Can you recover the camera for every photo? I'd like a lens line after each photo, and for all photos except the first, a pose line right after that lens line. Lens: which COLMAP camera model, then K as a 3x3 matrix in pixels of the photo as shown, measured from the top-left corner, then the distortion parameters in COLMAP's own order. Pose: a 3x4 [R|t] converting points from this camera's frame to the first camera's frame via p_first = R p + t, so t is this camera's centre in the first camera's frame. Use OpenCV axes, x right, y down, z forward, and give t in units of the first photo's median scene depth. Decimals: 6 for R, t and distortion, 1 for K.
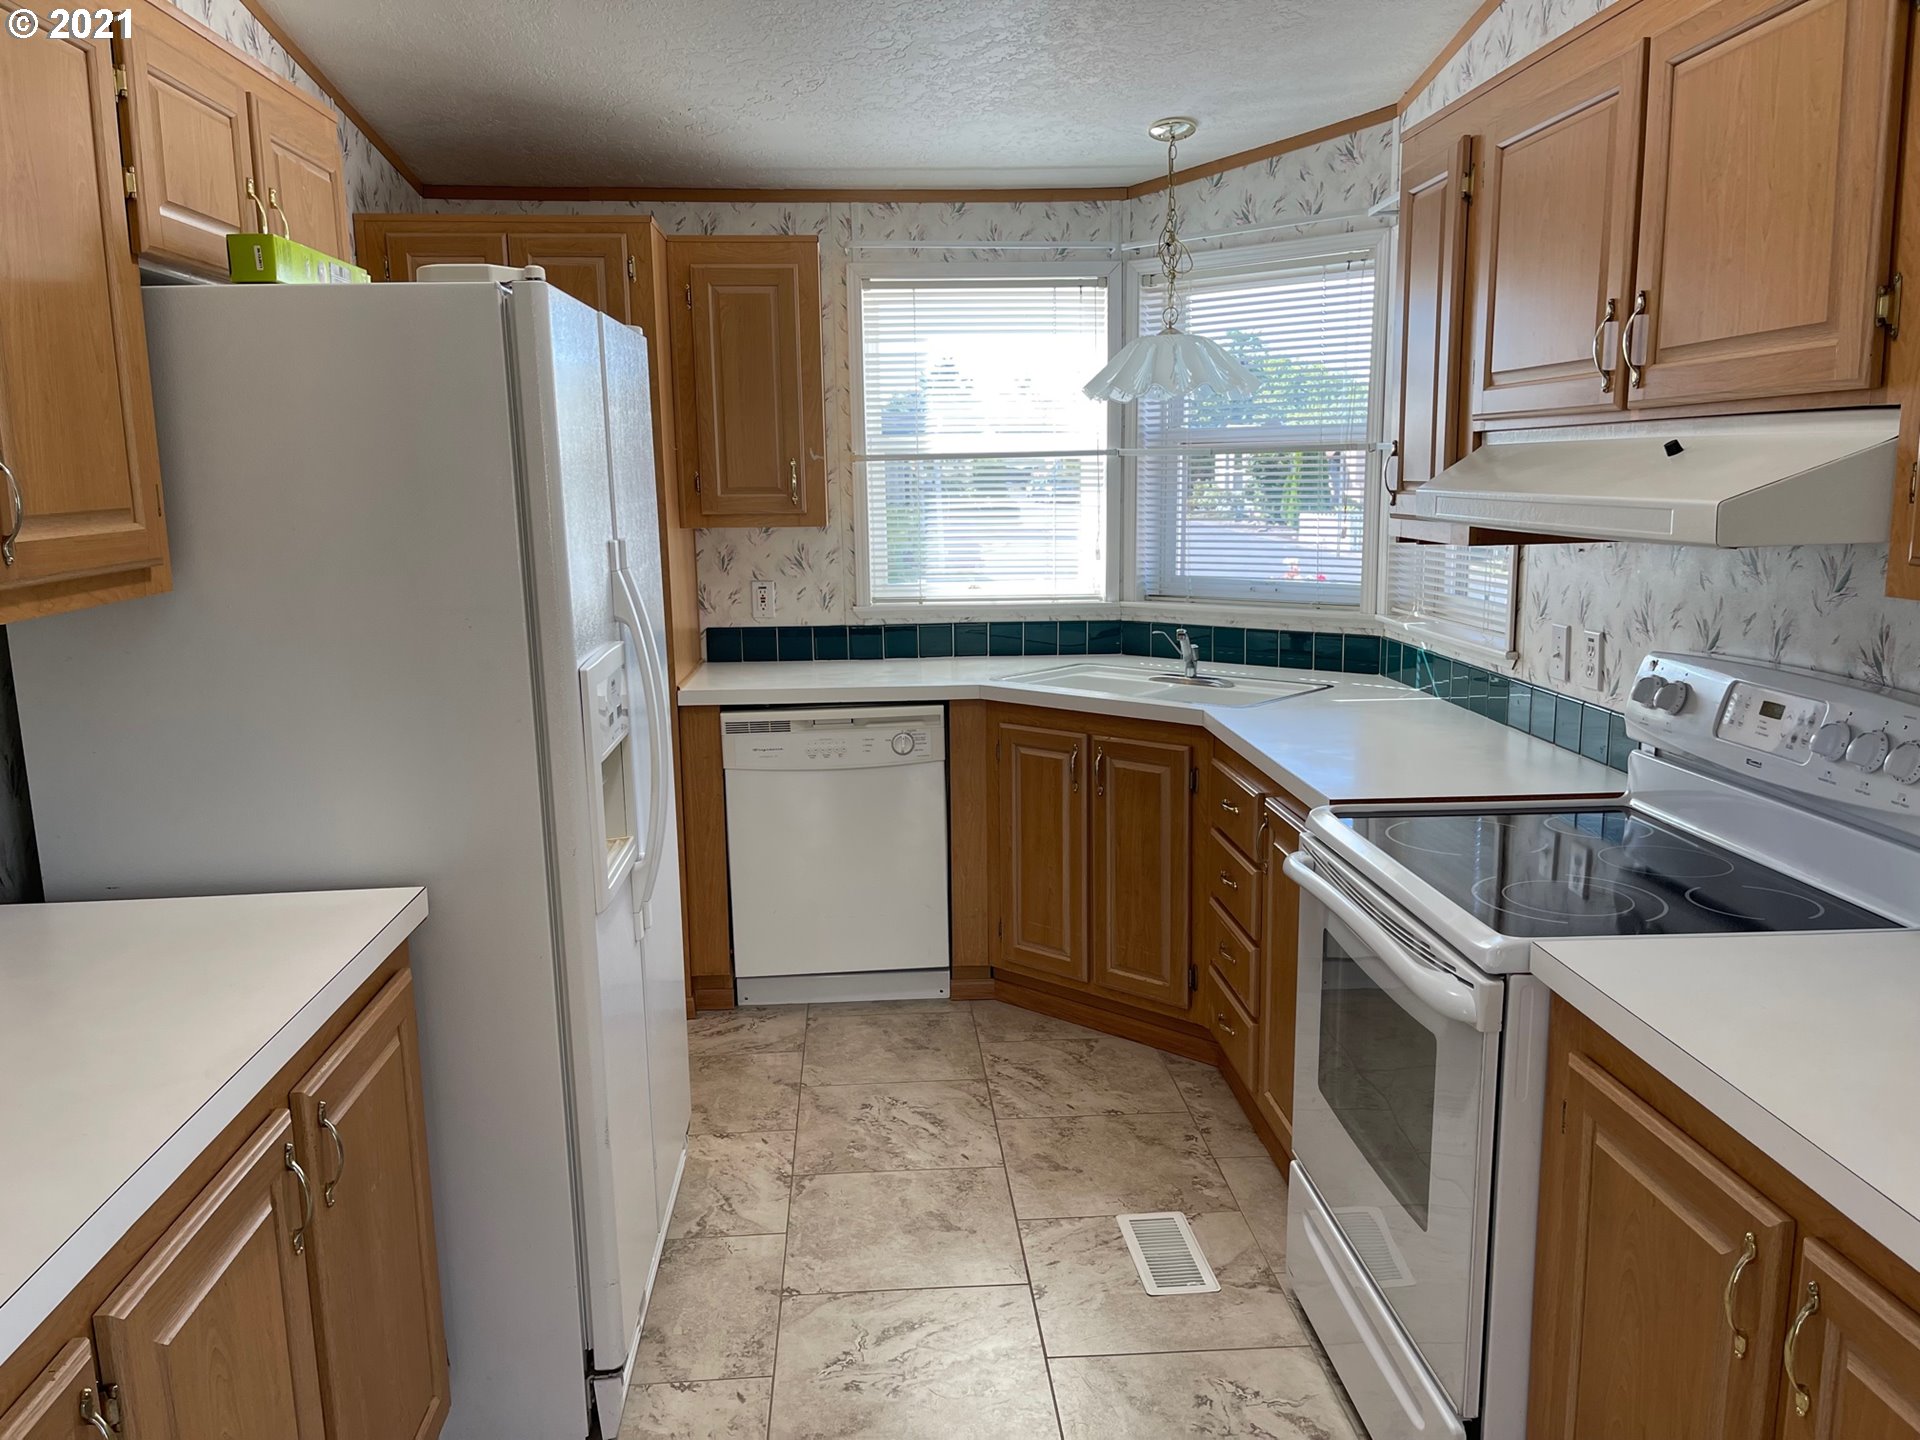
lens RADIAL K [[1449.1, 0, 960.0], [0, 1449.1, 720.0], [0, 0, 1]] dist [0.069577, -0.085975]
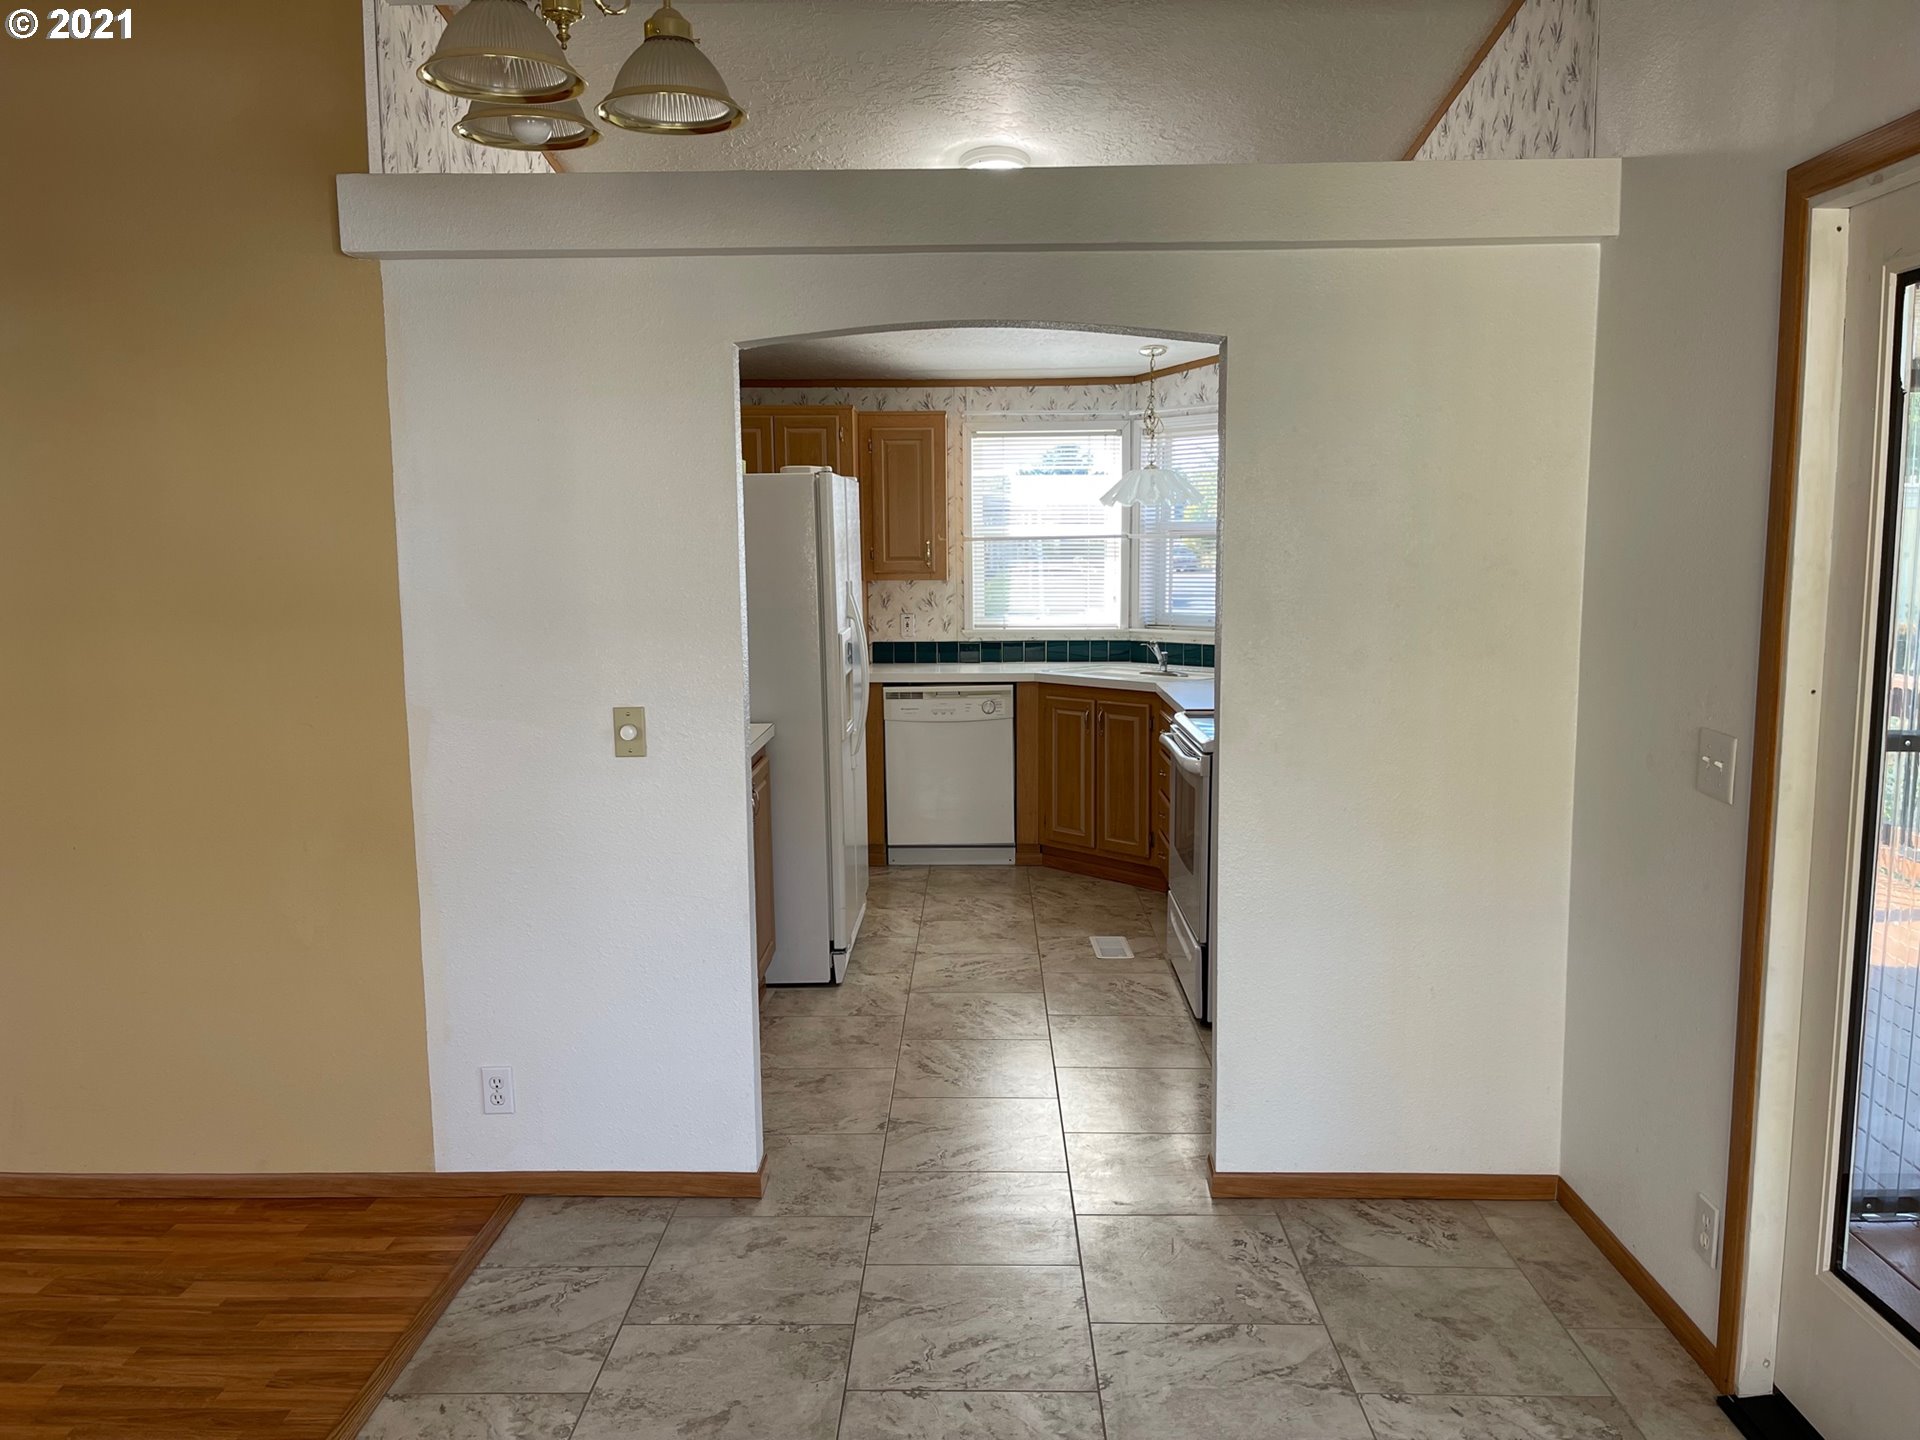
lens RADIAL K [[1449.1, 0, 960.0], [0, 1449.1, 720.0], [0, 0, 1]] dist [0.069577, -0.085975]
pose [[0.996249, 0.016182, -0.085002, 0.089308], [-0.020172, 0.998724, -0.046294, 0.138299], [0.084145, 0.047835, 0.995305, -0.862312]]
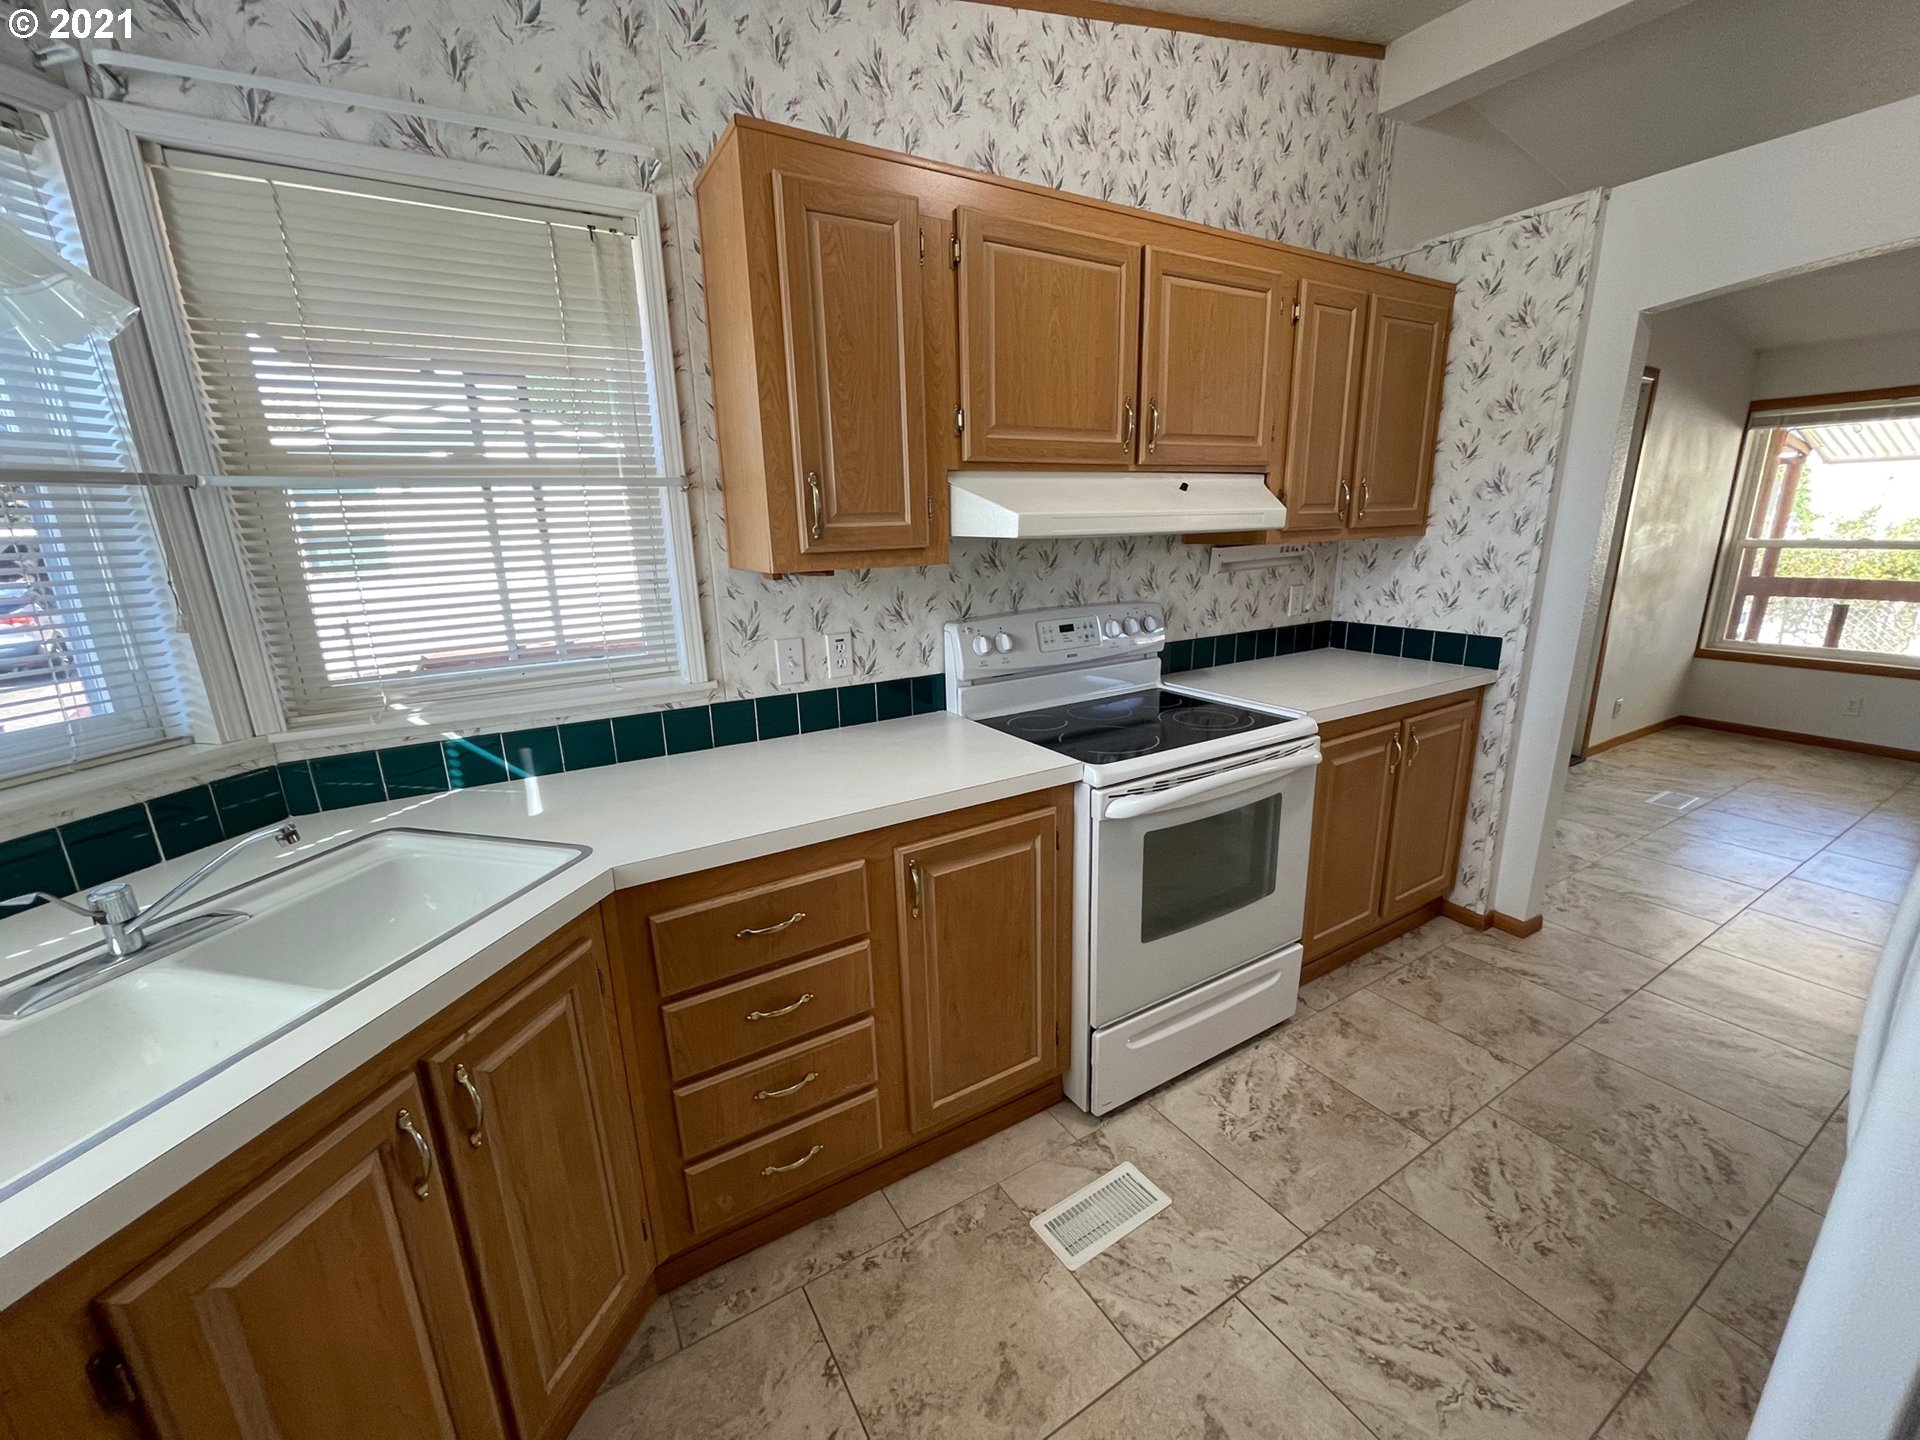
lens RADIAL K [[771.7, 0, 953.4], [0, 771.7, 725.5], [0, 0, 1]] dist [0.003154, -0.004097]
pose [[-0.451290, -0.197159, 0.870325, -0.218481], [0.187155, 0.932687, 0.308332, -0.161935], [-0.872531, 0.302033, -0.384013, 1.084358]]
